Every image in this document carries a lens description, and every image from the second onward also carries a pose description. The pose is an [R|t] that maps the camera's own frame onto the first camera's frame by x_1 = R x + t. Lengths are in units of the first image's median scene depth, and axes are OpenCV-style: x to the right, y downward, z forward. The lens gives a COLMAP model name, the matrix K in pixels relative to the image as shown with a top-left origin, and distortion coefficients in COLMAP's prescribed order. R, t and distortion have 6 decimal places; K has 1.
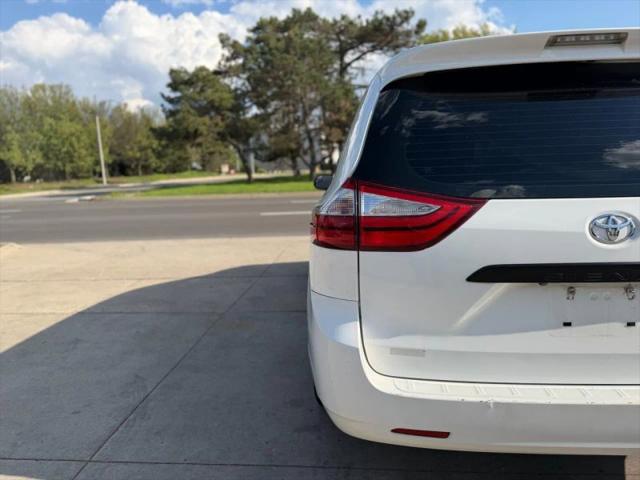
lens RADIAL K [[454.6, 0, 320.0], [0, 454.6, 240.0], [0, 0, 1]] dist [0.002044, 0.000559]
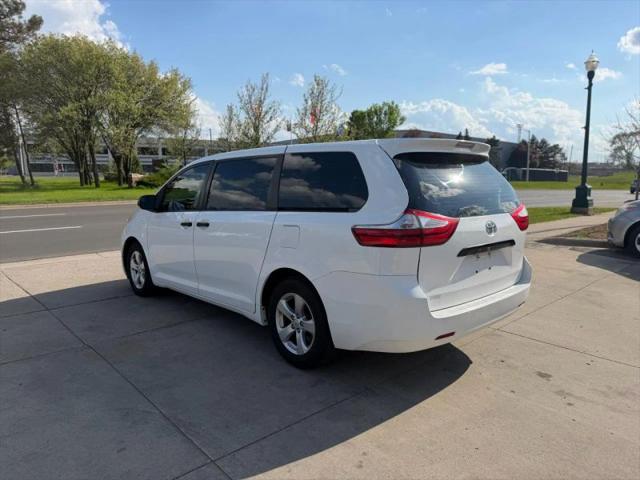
lens RADIAL K [[452.8, 0, 320.0], [0, 452.8, 240.0], [0, 0, 1]] dist [0.001914, -0.004468]
pose [[0.679524, -0.068582, 0.730441, -0.076690], [0.087952, 0.996056, 0.011699, -0.003126], [-0.728362, 0.056294, 0.682876, 0.001292]]
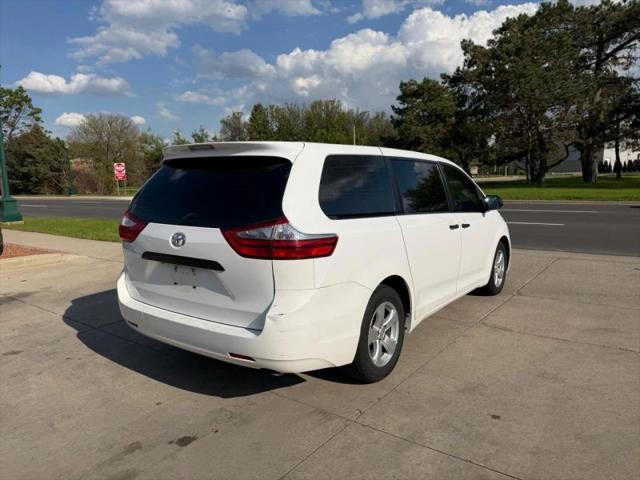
lens RADIAL K [[454.7, 0, 320.0], [0, 454.7, 240.0], [0, 0, 1]] dist [0.011460, -0.022404]
pose [[0.838296, 0.091897, -0.537415, 0.107173], [-0.091890, 0.995406, 0.026877, -0.006581], [0.537416, 0.026852, 0.842890, -0.021362]]
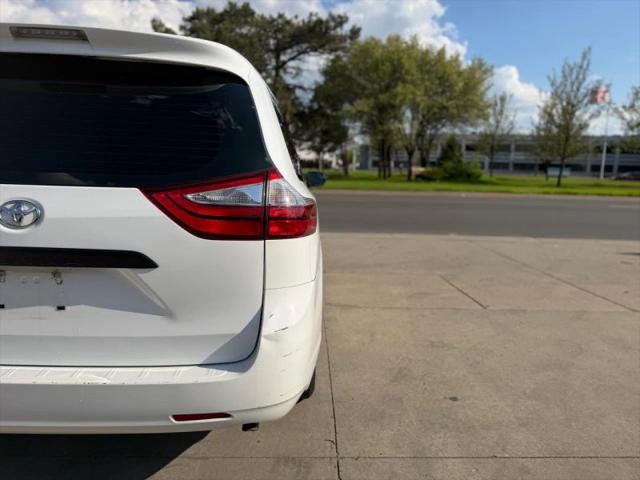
lens RADIAL K [[452.8, 0, 320.0], [0, 452.8, 240.0], [0, 0, 1]] dist [0.001914, -0.004468]
pose [[0.992694, 0.049447, 0.110064, 0.054584], [-0.049729, 0.998763, -0.000187, -0.000022], [-0.109937, -0.005287, 0.993925, -0.004754]]
